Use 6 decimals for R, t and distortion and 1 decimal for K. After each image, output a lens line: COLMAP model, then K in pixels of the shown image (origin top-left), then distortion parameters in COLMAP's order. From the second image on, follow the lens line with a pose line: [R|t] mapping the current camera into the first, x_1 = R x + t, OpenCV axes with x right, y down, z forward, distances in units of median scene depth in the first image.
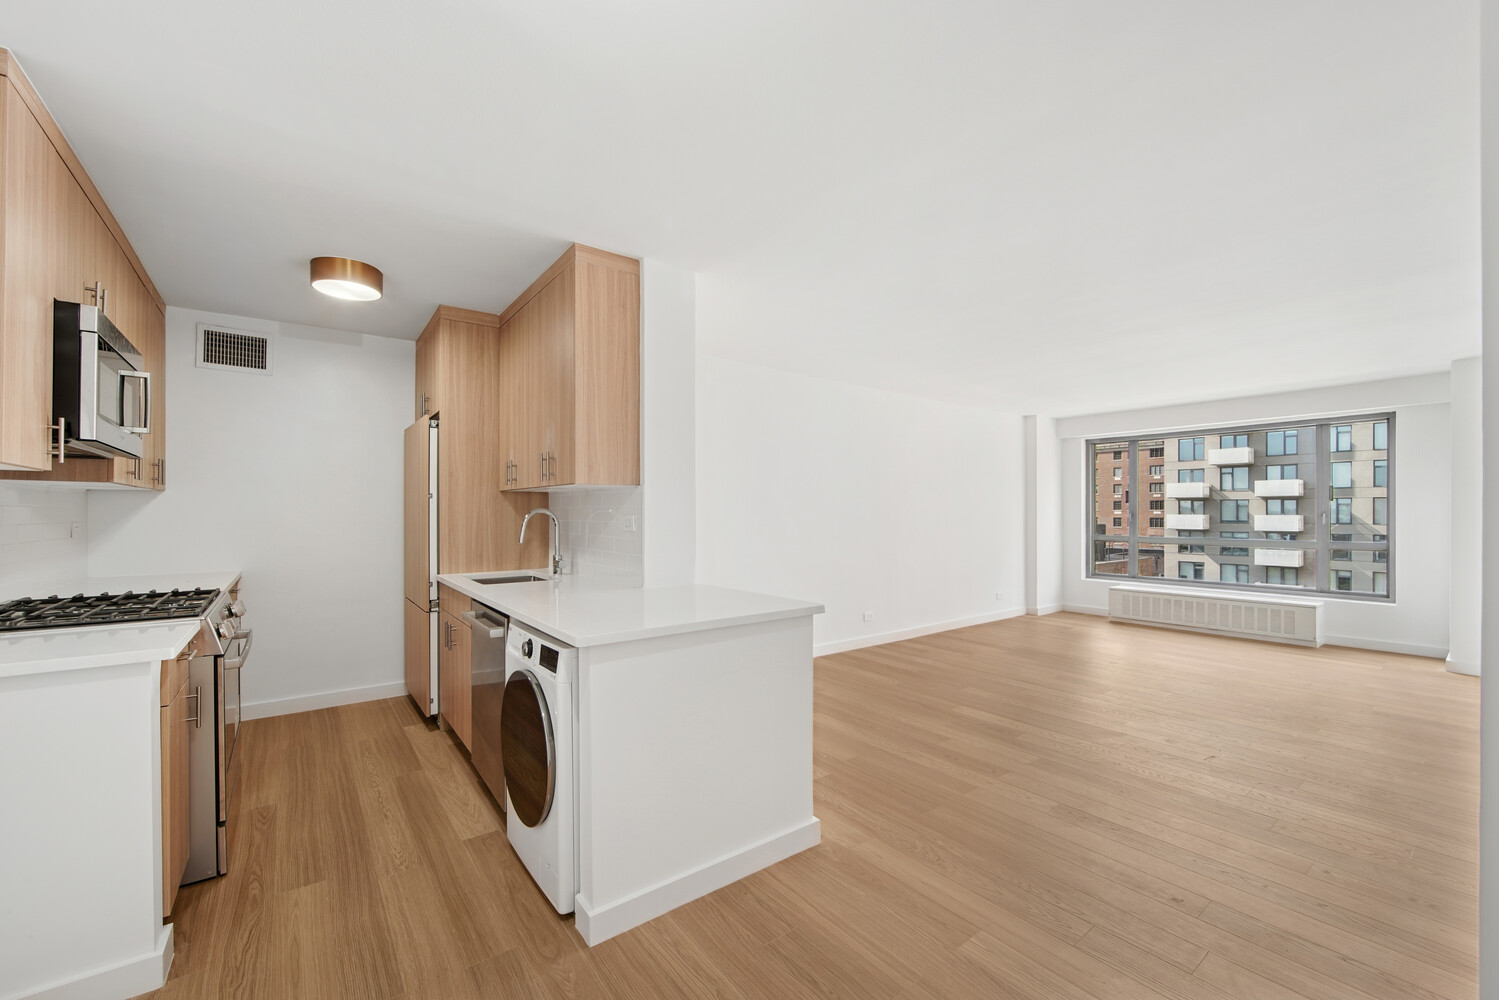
lens RADIAL K [[605.1, 0, 741.1], [0, 605.1, 512.2], [0, 0, 1]] dist [-0.015067, 0.000857]
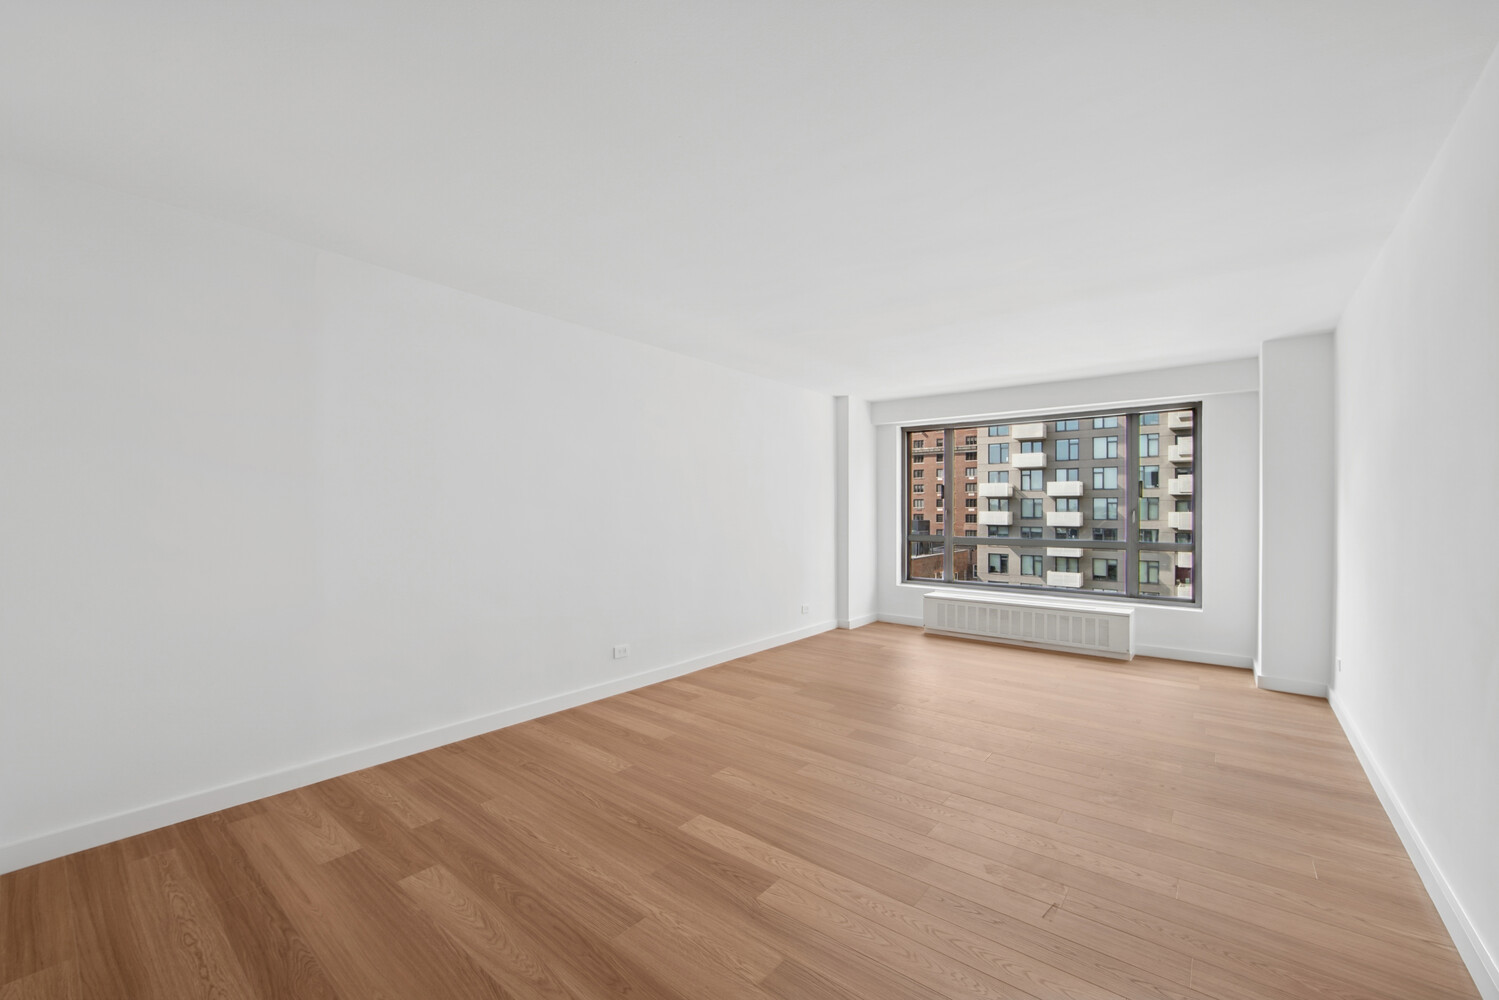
lens RADIAL K [[605.1, 0, 748.9], [0, 605.1, 502.9], [0, 0, 1]] dist [-0.015067, 0.000857]
pose [[0.968210, 0.006141, 0.250063, 0.132788], [-0.003919, 0.999948, -0.009380, 0.000114], [-0.250107, 0.008102, 0.968184, 0.194304]]
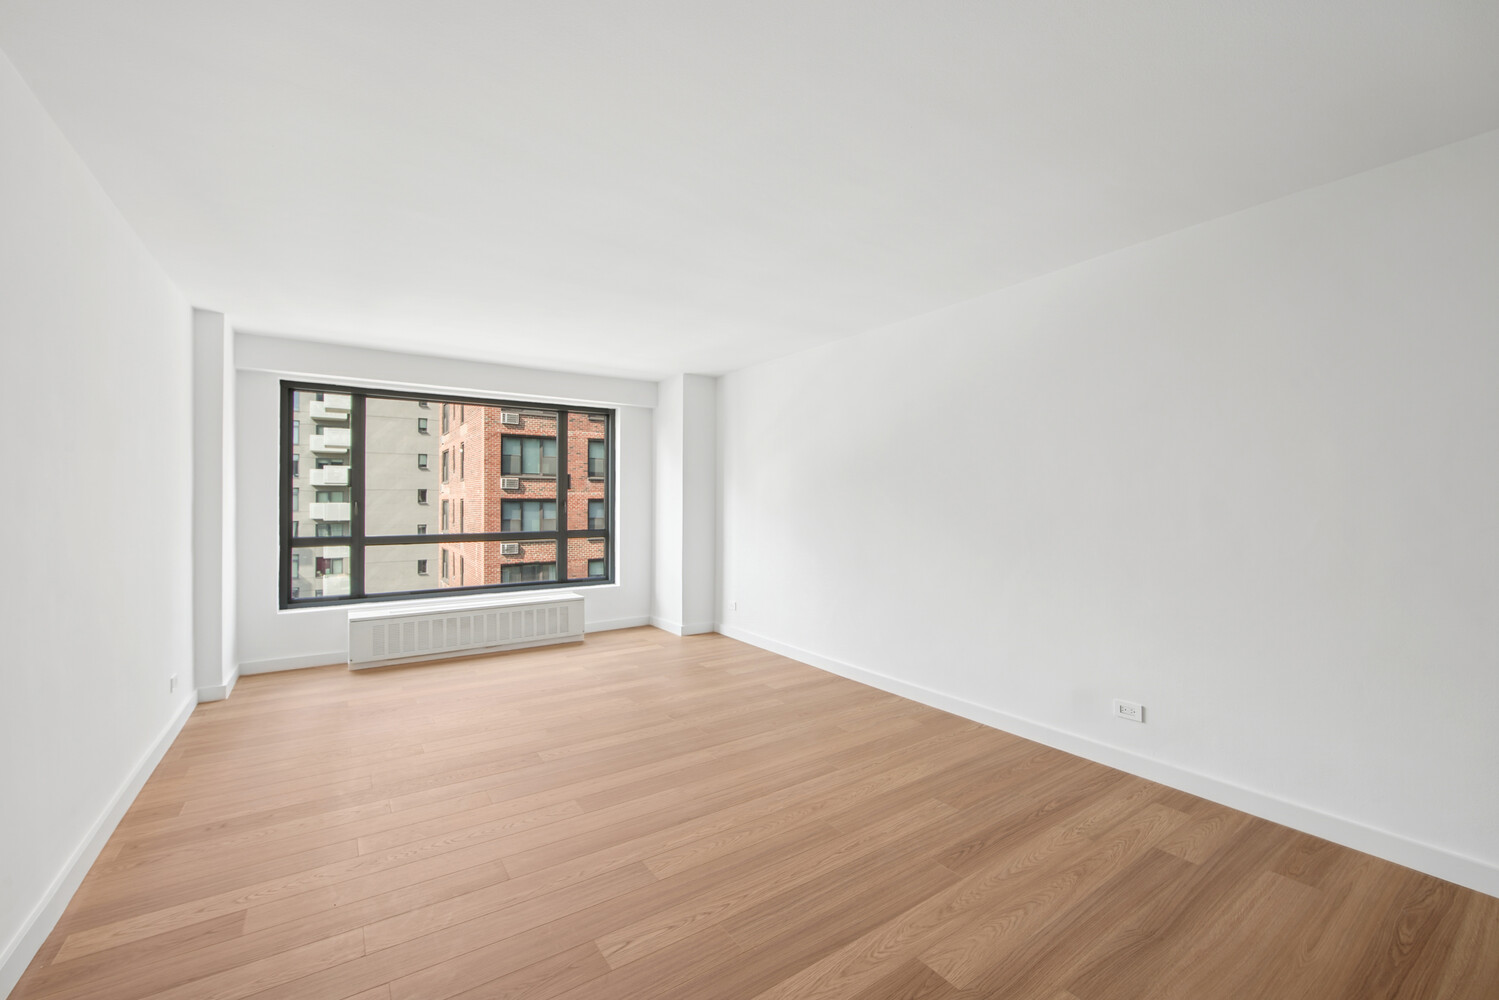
lens RADIAL K [[605.1, 0, 751.1], [0, 605.1, 494.5], [0, 0, 1]] dist [-0.015067, 0.000857]
pose [[0.037471, 0.010959, 0.999238, -0.006981], [0.000265, 0.999940, -0.010977, 0.000602], [-0.999298, 0.000676, 0.037466, 0.507078]]
